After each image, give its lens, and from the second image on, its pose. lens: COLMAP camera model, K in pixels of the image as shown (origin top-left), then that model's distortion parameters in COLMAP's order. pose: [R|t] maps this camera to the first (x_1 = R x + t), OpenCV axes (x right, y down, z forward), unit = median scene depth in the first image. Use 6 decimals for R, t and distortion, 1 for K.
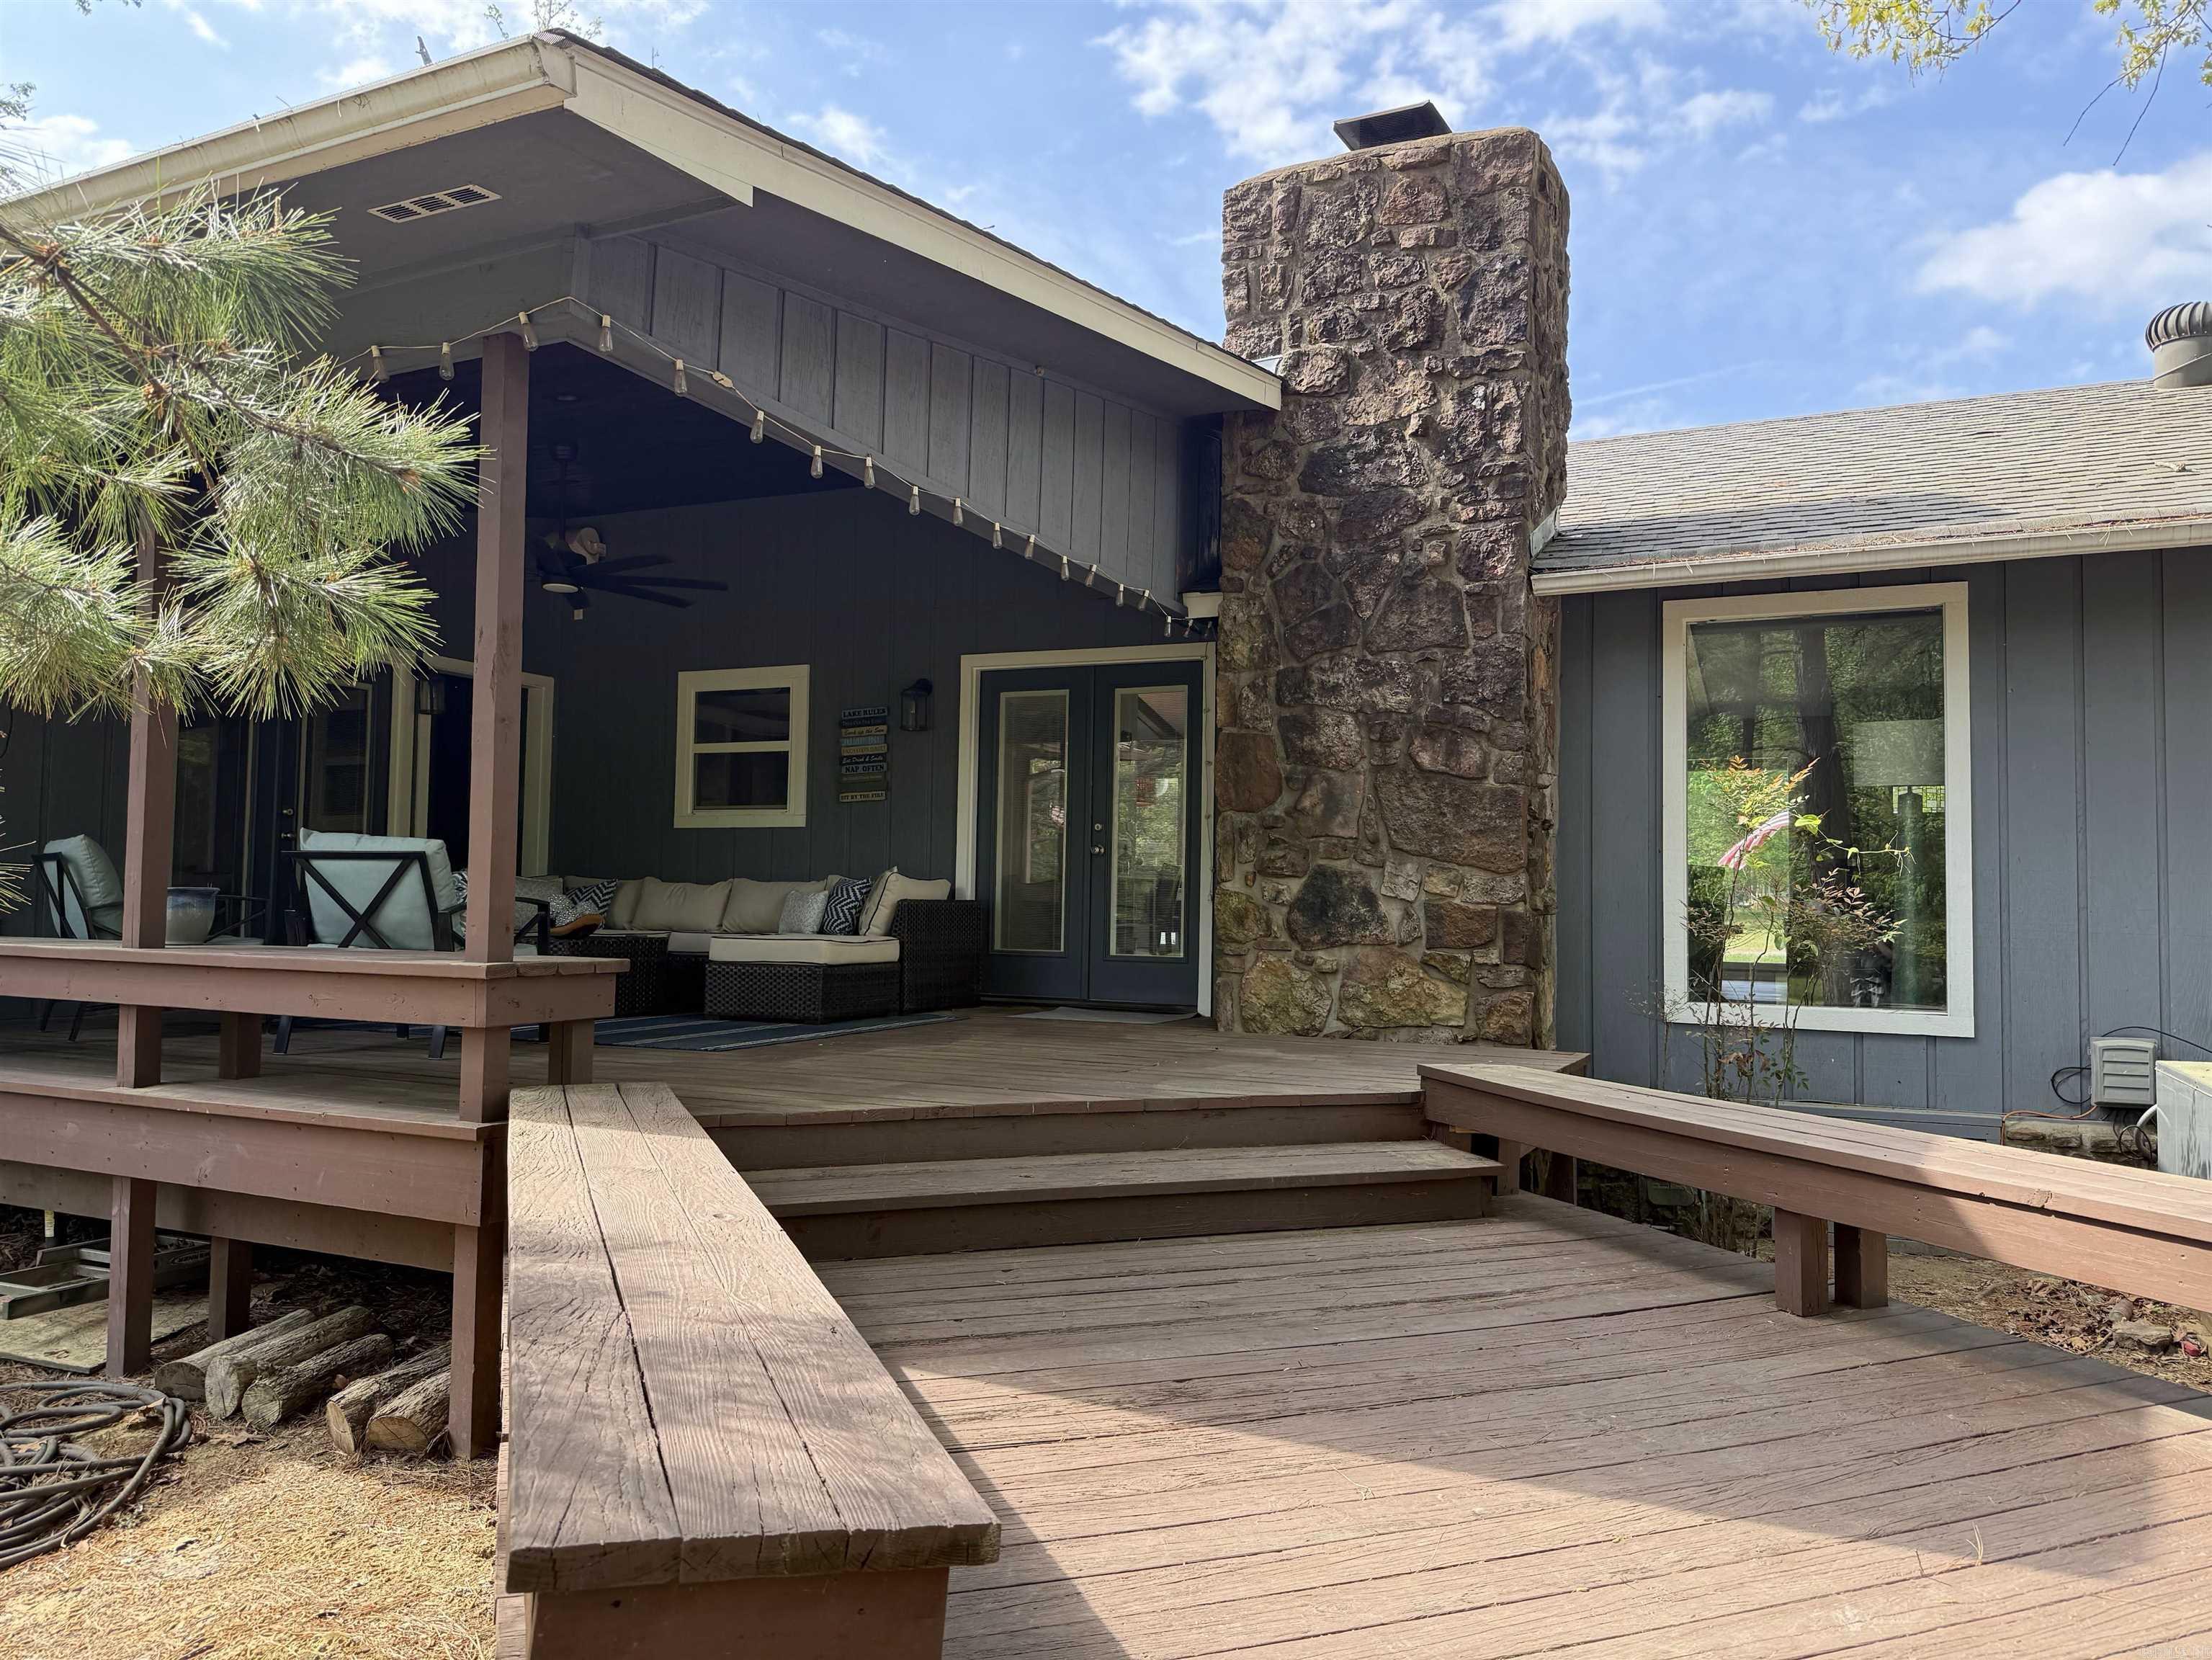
lens RADIAL K [[1554.1, 0, 1116.6], [0, 1554.1, 834.8], [0, 0, 1]] dist [0.123023, -0.178015]
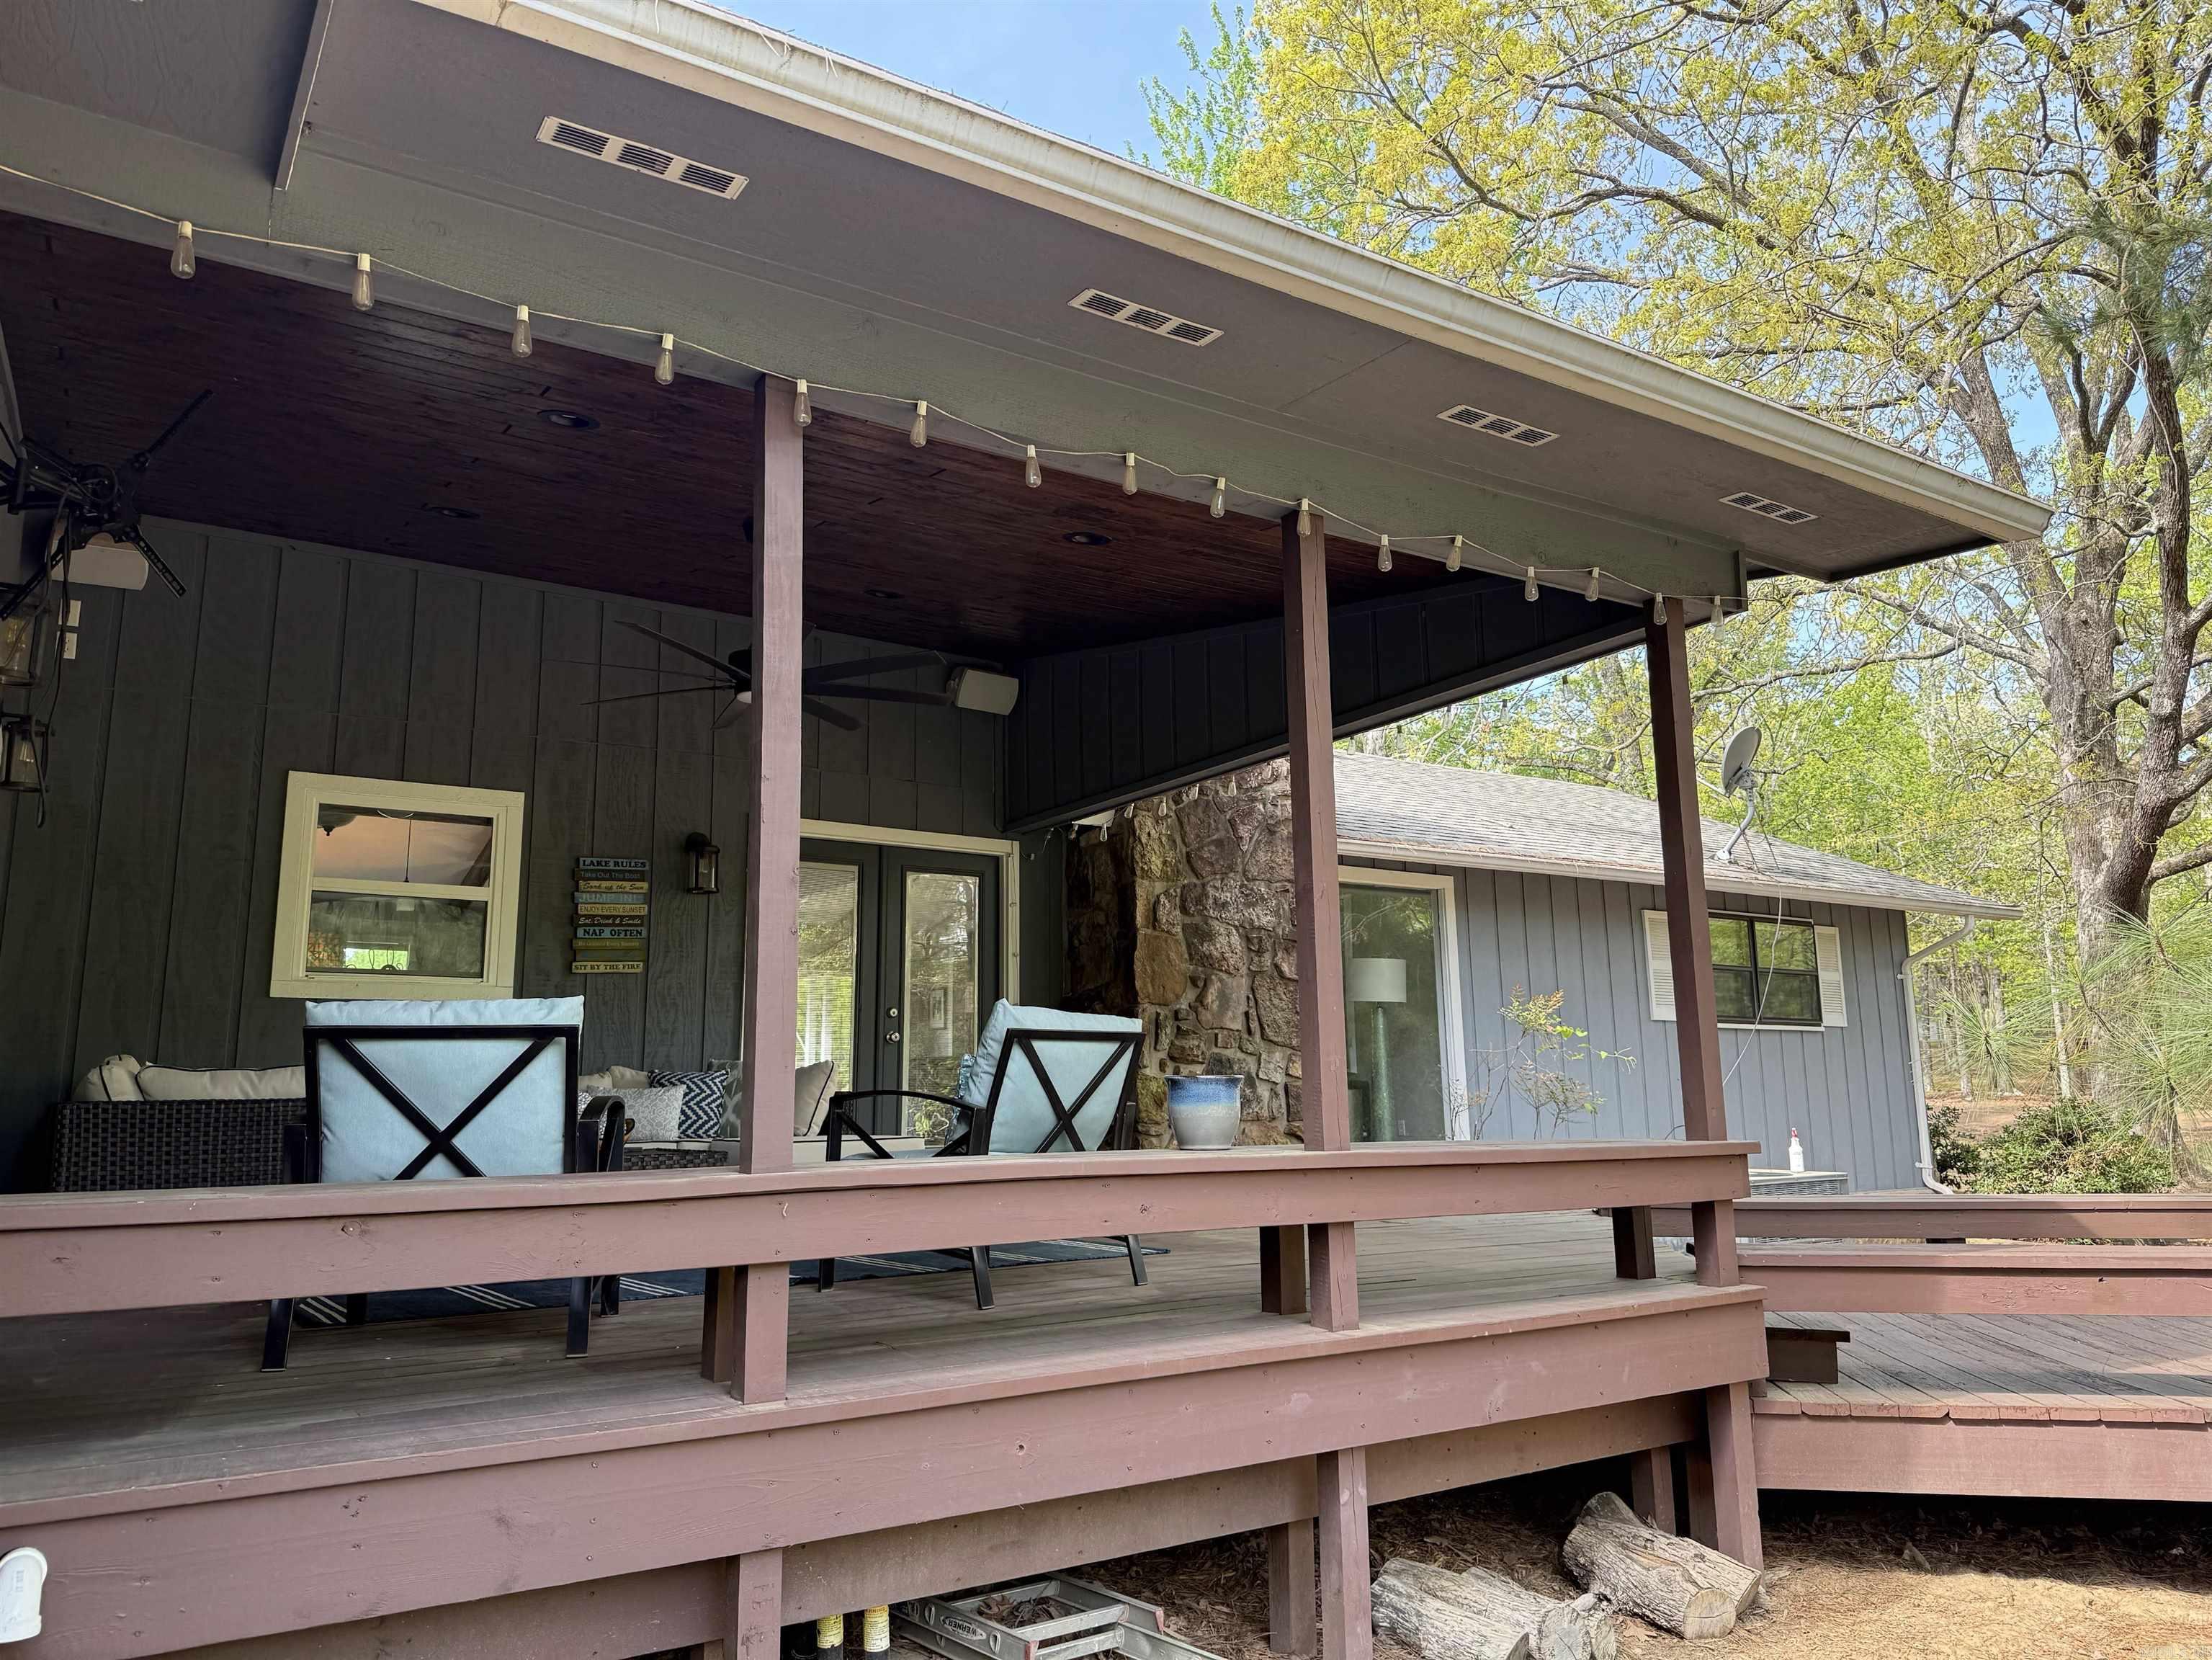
lens RADIAL K [[1533.0, 0, 1107.4], [0, 1533.0, 835.2], [0, 0, 1]] dist [0.080491, -0.116936]
pose [[0.516142, 0.124522, 0.847403, -0.895267], [-0.018392, 0.990758, -0.134385, 0.013567], [-0.856306, 0.053776, 0.513662, 0.453664]]
